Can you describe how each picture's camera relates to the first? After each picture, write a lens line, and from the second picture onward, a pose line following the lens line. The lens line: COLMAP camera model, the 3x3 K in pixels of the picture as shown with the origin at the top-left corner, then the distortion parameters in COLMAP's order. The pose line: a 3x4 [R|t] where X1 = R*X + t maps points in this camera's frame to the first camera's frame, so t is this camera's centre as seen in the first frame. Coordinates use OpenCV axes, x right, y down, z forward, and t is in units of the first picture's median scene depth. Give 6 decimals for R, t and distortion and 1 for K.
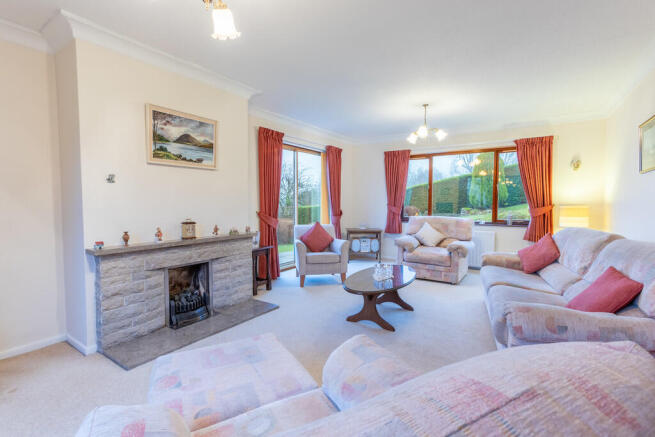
lens RADIAL K [[302.1, 0, 327.5], [0, 302.1, 218.5], [0, 0, 1]] dist [-0.000882, -0.000031]
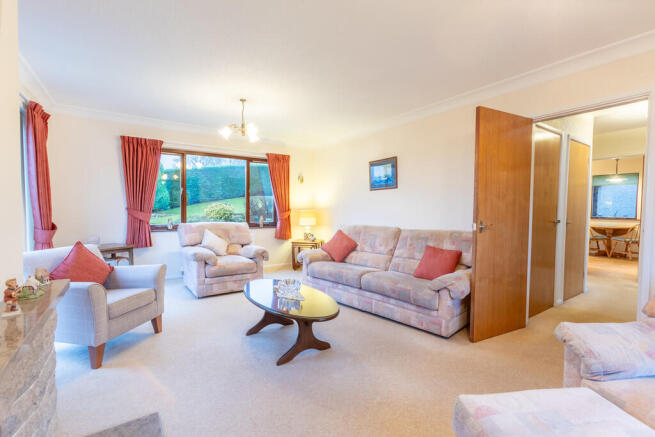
lens RADIAL K [[291.0, 0, 327.5], [0, 291.0, 218.5], [0, 0, 1]] dist [-0.000342, 0.000056]
pose [[0.390735, -0.033464, 0.919895, -0.513956], [0.042863, 0.998916, 0.018133, -0.031929], [-0.919505, 0.032344, 0.391746, 0.564061]]
